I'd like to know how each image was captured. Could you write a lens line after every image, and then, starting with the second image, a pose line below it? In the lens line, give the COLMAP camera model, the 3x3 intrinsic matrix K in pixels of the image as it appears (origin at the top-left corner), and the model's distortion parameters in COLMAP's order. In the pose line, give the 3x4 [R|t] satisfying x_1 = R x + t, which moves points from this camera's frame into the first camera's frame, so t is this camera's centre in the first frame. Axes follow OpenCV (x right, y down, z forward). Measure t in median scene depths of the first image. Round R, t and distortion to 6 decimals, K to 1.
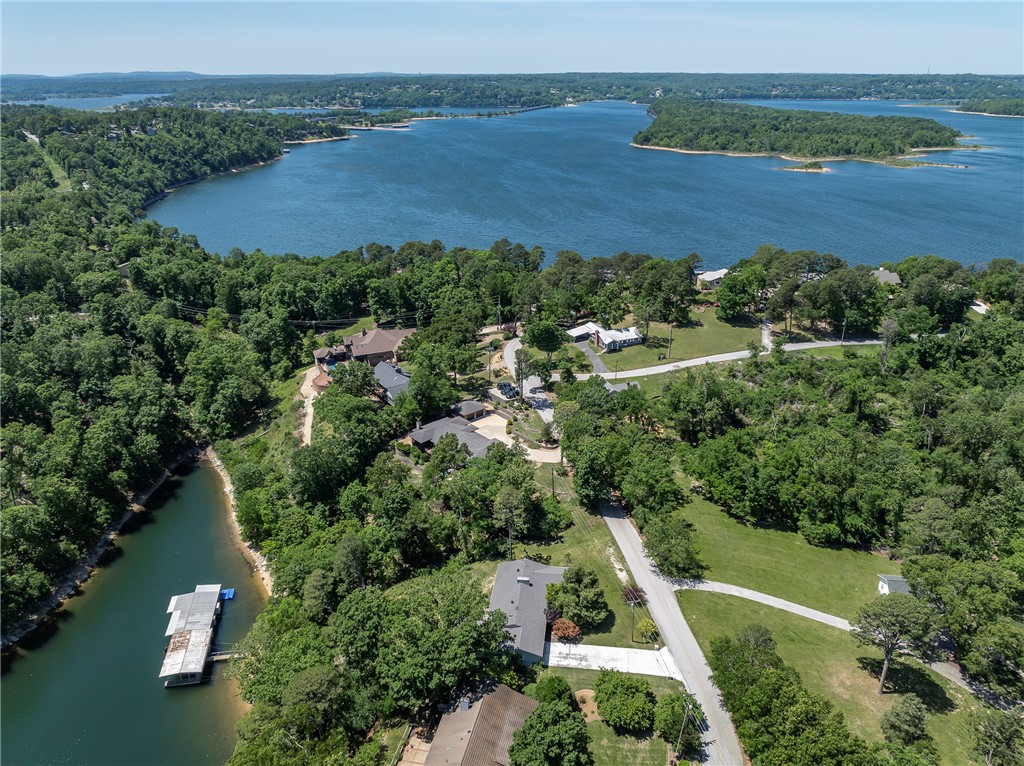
lens RADIAL K [[730.0, 0, 512.0], [0, 730.0, 383.0], [0, 0, 1]] dist [-0.027070, 0.013121]
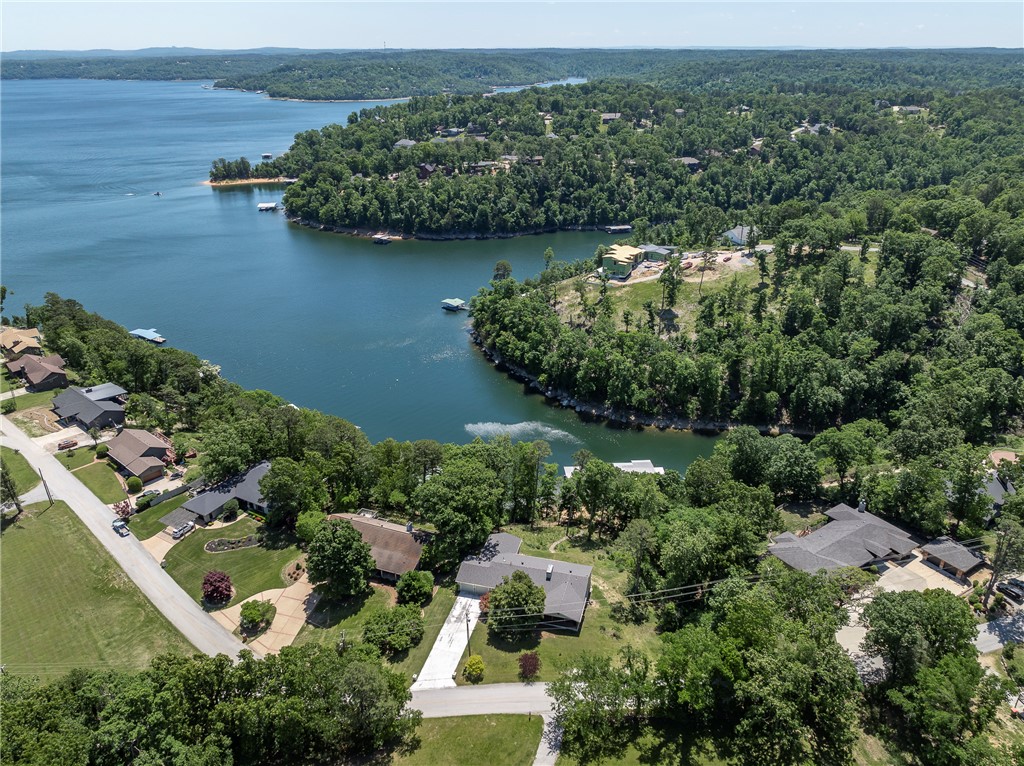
lens RADIAL K [[730.0, 0, 512.0], [0, 730.0, 383.0], [0, 0, 1]] dist [-0.027070, 0.013121]
pose [[-0.141384, 0.420823, -0.896057, 0.436096], [-0.383516, 0.811181, 0.441475, -0.190201], [0.912648, 0.406070, 0.046705, 0.440750]]
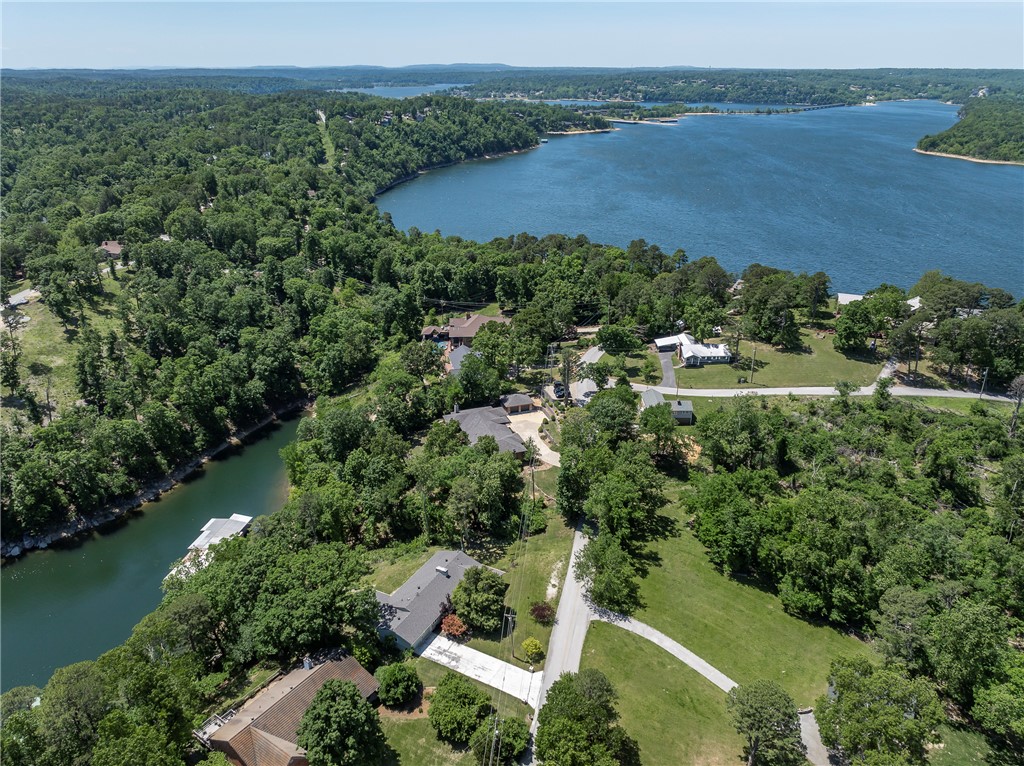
lens RADIAL K [[730.0, 0, 512.0], [0, 730.0, 383.0], [0, 0, 1]] dist [-0.027070, 0.013121]
pose [[0.930204, 0.148475, -0.335671, 0.222505], [-0.145940, 0.988746, 0.032919, -0.018413], [0.336780, 0.018367, 0.941404, 0.042124]]
